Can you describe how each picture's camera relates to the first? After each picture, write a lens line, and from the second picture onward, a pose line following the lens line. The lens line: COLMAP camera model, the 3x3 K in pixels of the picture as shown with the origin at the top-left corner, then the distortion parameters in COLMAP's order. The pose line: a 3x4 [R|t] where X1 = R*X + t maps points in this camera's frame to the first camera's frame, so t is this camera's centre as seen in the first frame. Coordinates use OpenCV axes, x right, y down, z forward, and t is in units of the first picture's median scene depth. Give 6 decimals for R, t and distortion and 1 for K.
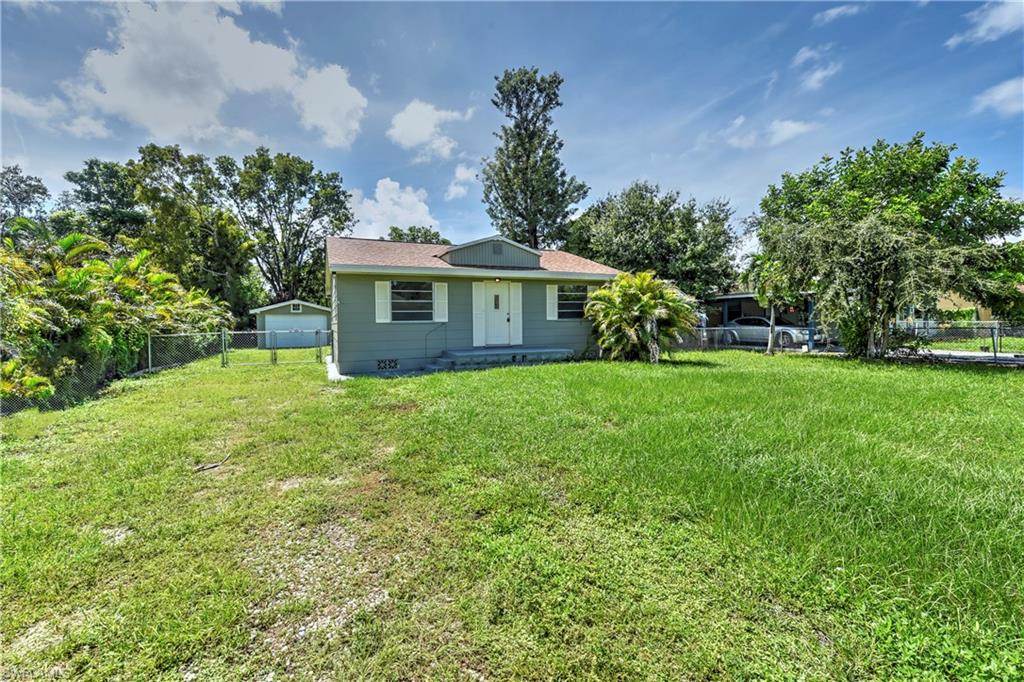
lens RADIAL K [[422.3, 0, 514.2], [0, 422.3, 328.7], [0, 0, 1]] dist [-0.000934, -0.000152]
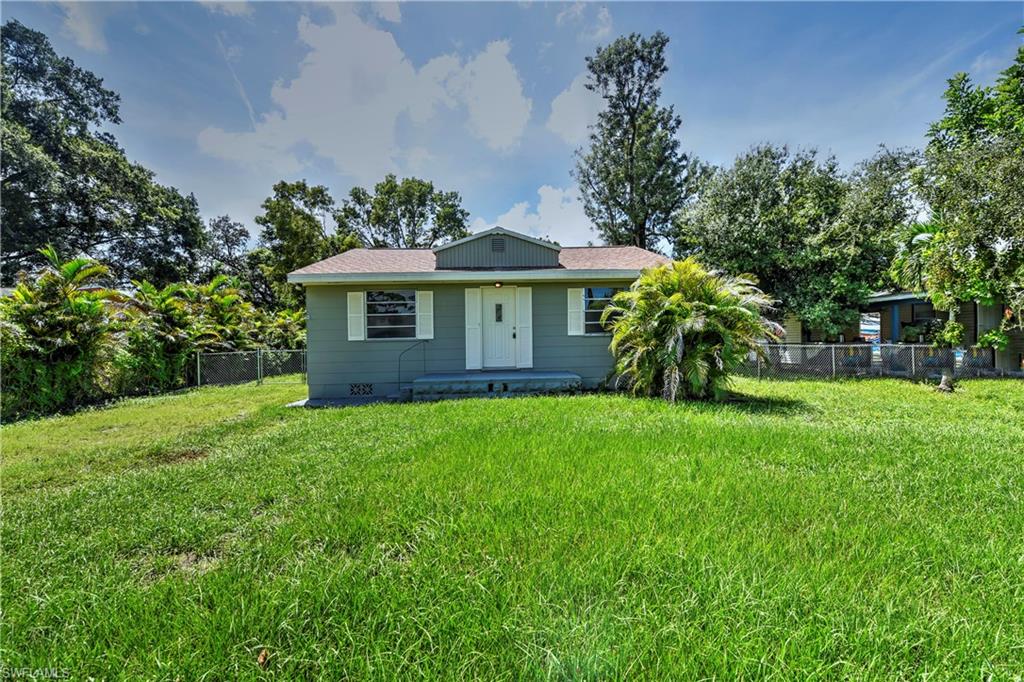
lens RADIAL K [[445.4, 0, 512.0], [0, 445.4, 341.0], [0, 0, 1]] dist [0.000328, -0.000070]
pose [[0.943720, -0.005358, -0.330703, 0.240476], [0.002028, 0.999944, -0.010415, -0.002540], [0.330740, 0.009158, 0.943677, 0.215345]]
